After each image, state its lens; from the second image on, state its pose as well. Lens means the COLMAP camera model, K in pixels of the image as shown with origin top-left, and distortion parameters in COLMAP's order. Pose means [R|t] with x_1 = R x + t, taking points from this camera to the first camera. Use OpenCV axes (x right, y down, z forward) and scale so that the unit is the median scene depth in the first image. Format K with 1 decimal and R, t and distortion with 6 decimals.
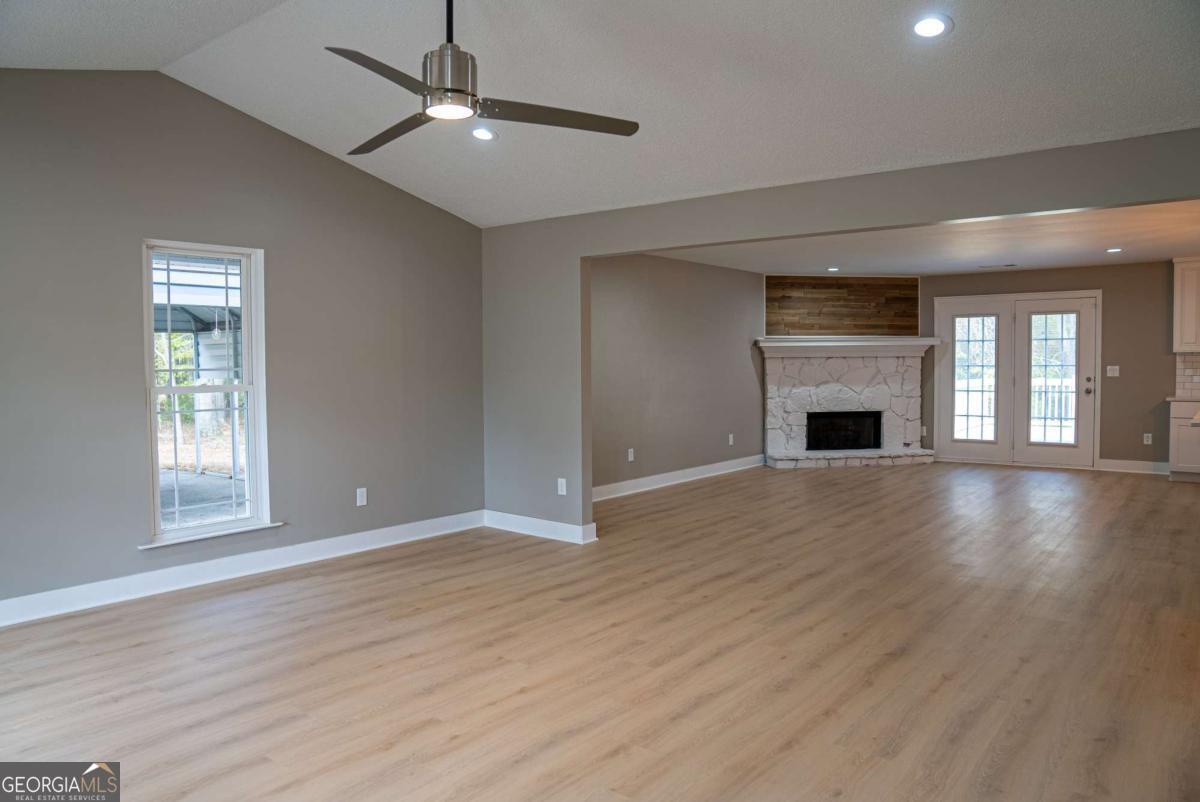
lens RADIAL K [[843.5, 0, 602.5], [0, 843.5, 397.3], [0, 0, 1]] dist [-0.097039, 0.013546]
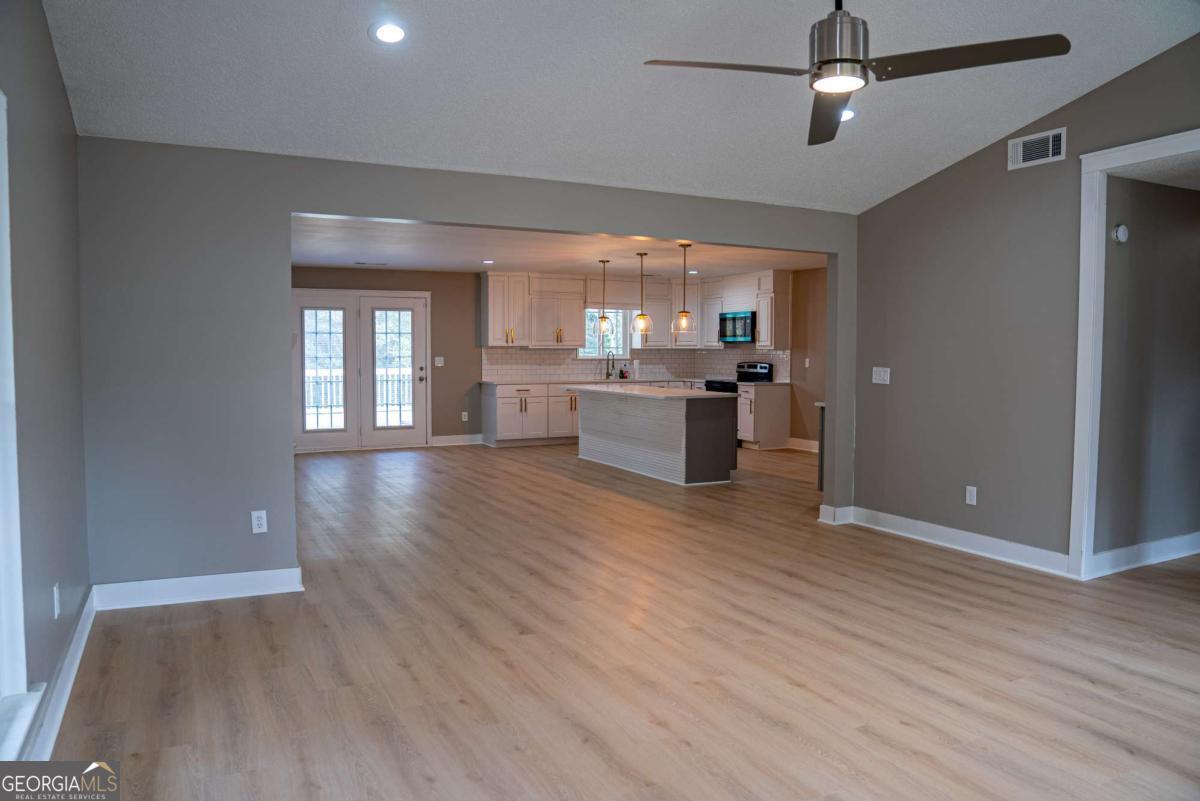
lens RADIAL K [[834.2, 0, 601.3], [0, 834.2, 402.1], [0, 0, 1]] dist [-0.116974, 0.068607]
pose [[0.403101, -0.047690, 0.913912, -0.368991], [0.034102, 0.998730, 0.037075, -0.009368], [-0.914520, 0.016221, 0.404216, 0.283243]]
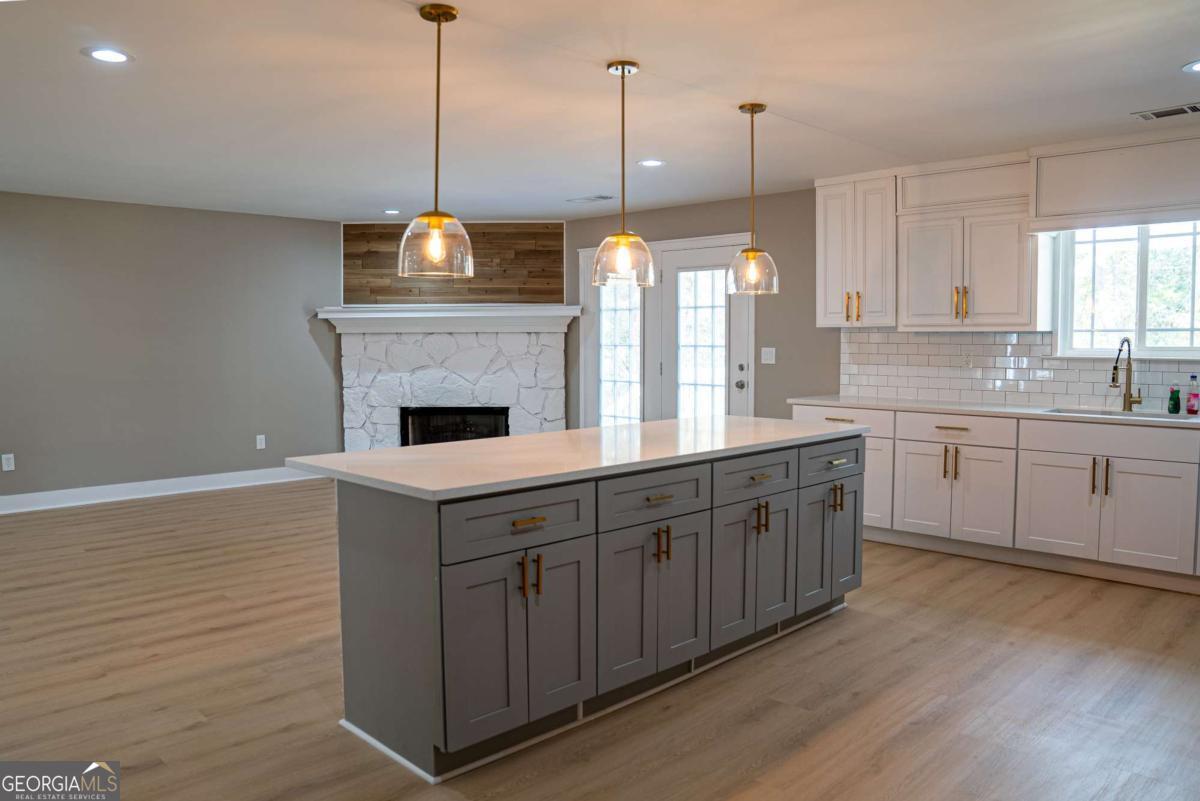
lens RADIAL K [[903.0, 0, 623.2], [0, 903.0, 404.8], [0, 0, 1]] dist [-0.128776, 0.102589]
pose [[0.993495, 0.017501, -0.112527, 0.567847], [-0.013896, 0.999367, 0.032746, -0.013716], [0.113029, -0.030970, 0.993109, 0.247816]]
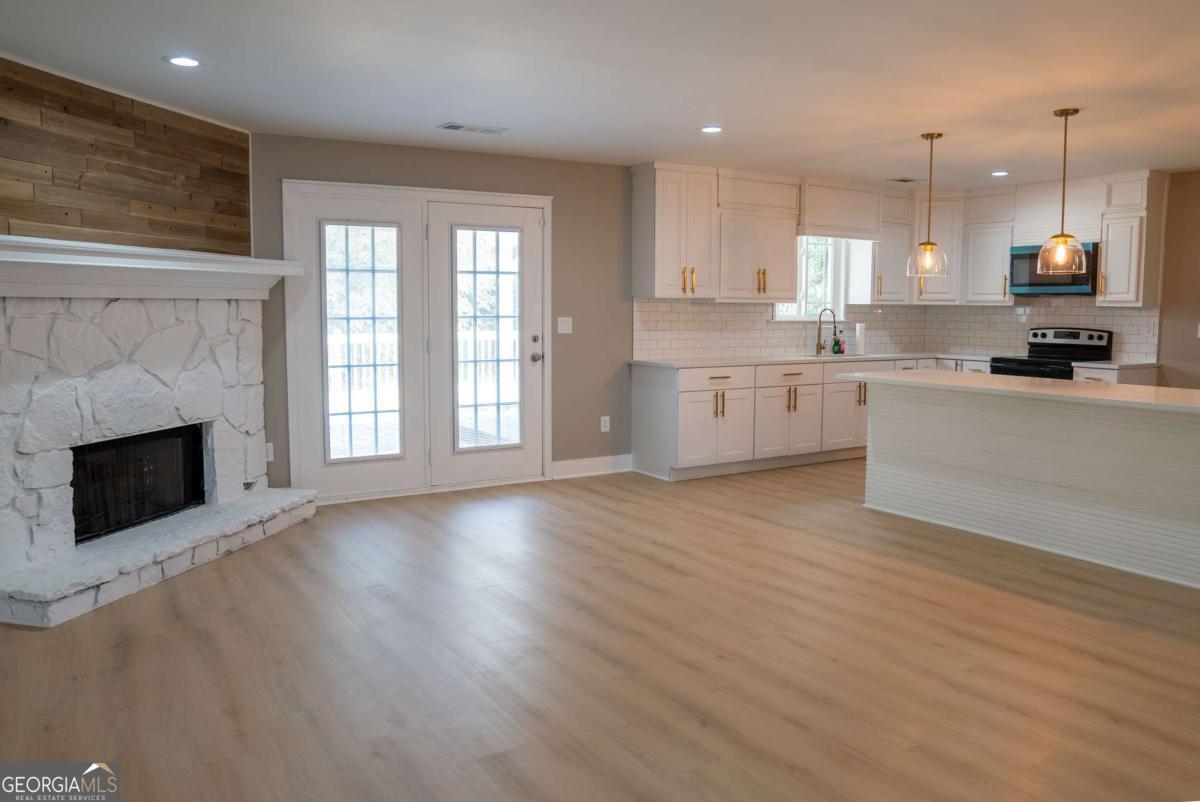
lens RADIAL K [[896.0, 0, 607.6], [0, 896.0, 398.5], [0, 0, 1]] dist [-0.100576, 0.049104]
pose [[0.344083, -0.084711, 0.935110, -0.033303], [0.034257, 0.996391, 0.077657, -0.027055], [-0.938314, 0.005313, 0.345744, 0.689695]]
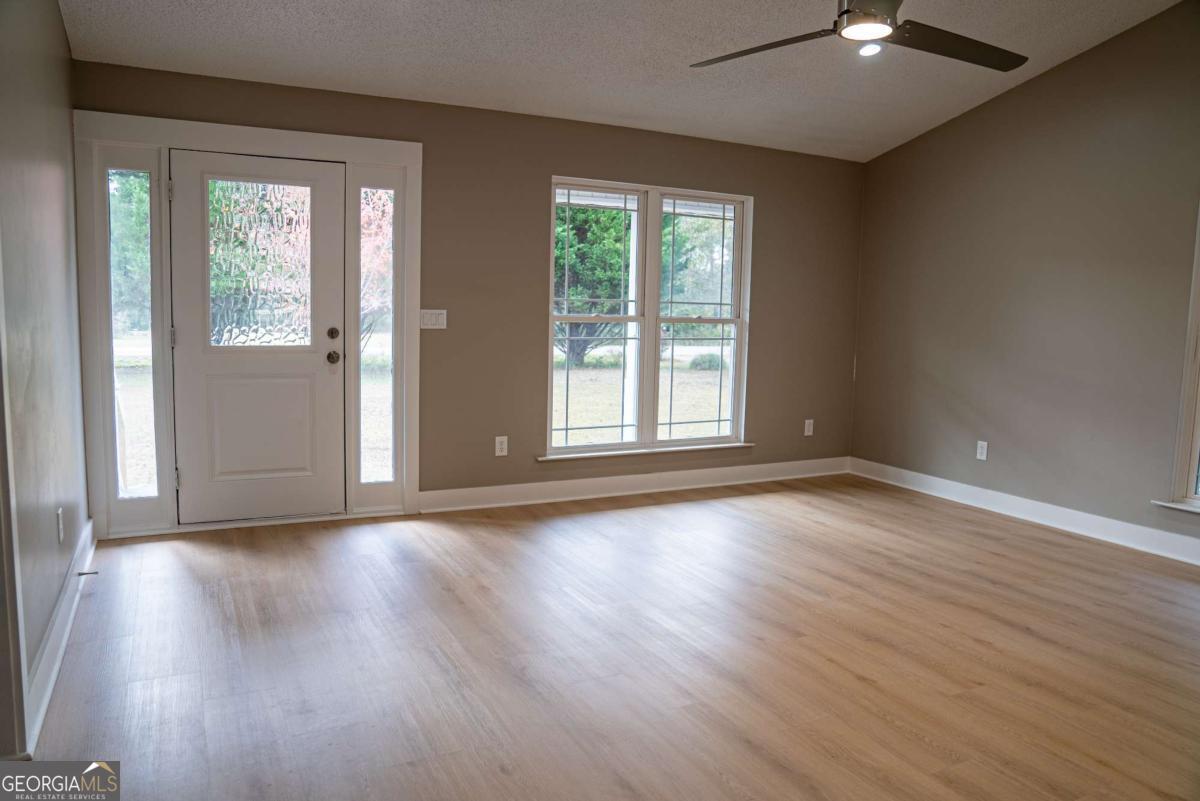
lens RADIAL K [[834.2, 0, 589.5], [0, 834.2, 402.7], [0, 0, 1]] dist [-0.116974, 0.068607]
pose [[-0.417554, 0.108227, -0.902184, 0.264466], [-0.061318, 0.987262, 0.146812, -0.014099], [0.906581, 0.116622, -0.405599, 0.364971]]
